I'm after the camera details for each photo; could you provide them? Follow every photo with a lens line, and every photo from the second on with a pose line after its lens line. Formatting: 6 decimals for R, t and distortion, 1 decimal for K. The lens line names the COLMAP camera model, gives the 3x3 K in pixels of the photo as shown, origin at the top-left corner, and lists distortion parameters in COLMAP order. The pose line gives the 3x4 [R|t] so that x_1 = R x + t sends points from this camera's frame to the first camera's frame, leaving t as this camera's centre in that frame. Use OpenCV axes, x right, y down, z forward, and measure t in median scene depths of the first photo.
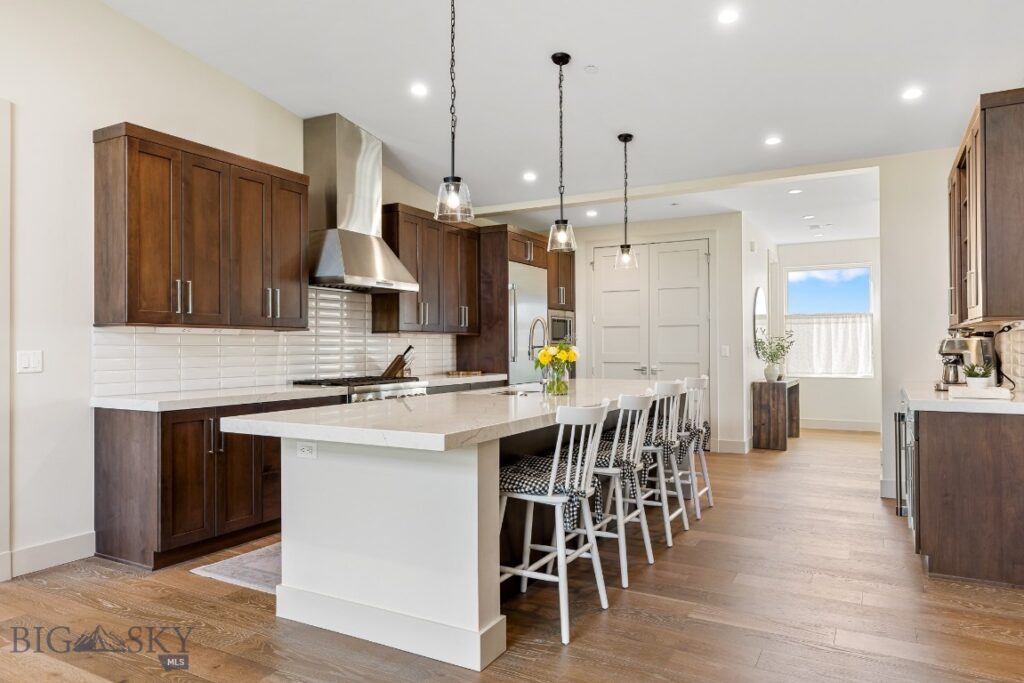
lens RADIAL K [[663.4, 0, 516.3], [0, 663.4, 336.2], [0, 0, 1]] dist [0.003265, -0.000157]
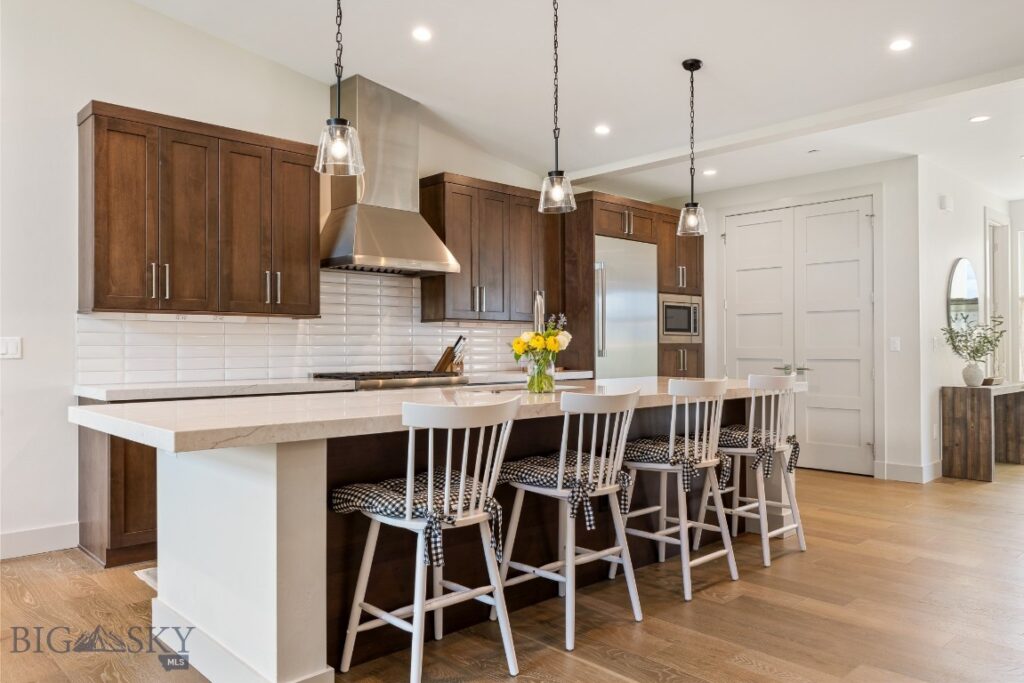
lens RADIAL K [[733.3, 0, 518.0], [0, 733.3, 335.8], [0, 0, 1]] dist [-0.002035, -0.003678]
pose [[0.952816, -0.003653, -0.303526, 0.231882], [0.004096, 0.999991, 0.000823, 0.015210], [0.303521, -0.002027, 0.952823, 0.125635]]
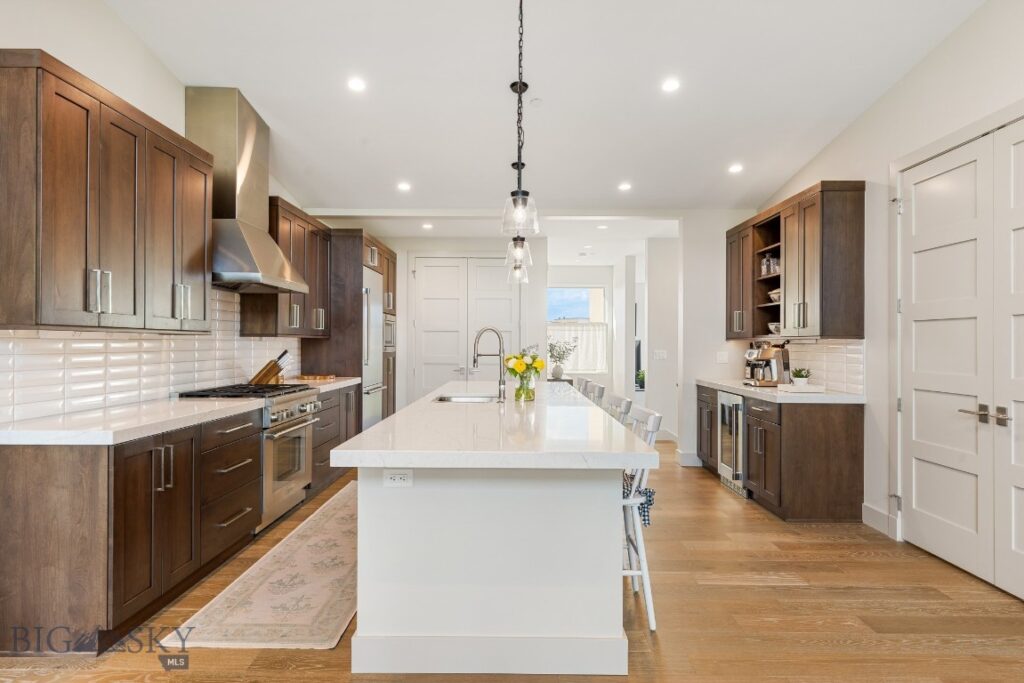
lens RADIAL K [[590.5, 0, 515.5], [0, 590.5, 337.5], [0, 0, 1]] dist [0.001537, 0.000268]
pose [[0.876690, 0.012888, 0.480882, -0.317038], [-0.015835, 0.999872, 0.002071, -0.012130], [-0.480794, -0.009430, 0.876783, 0.129477]]
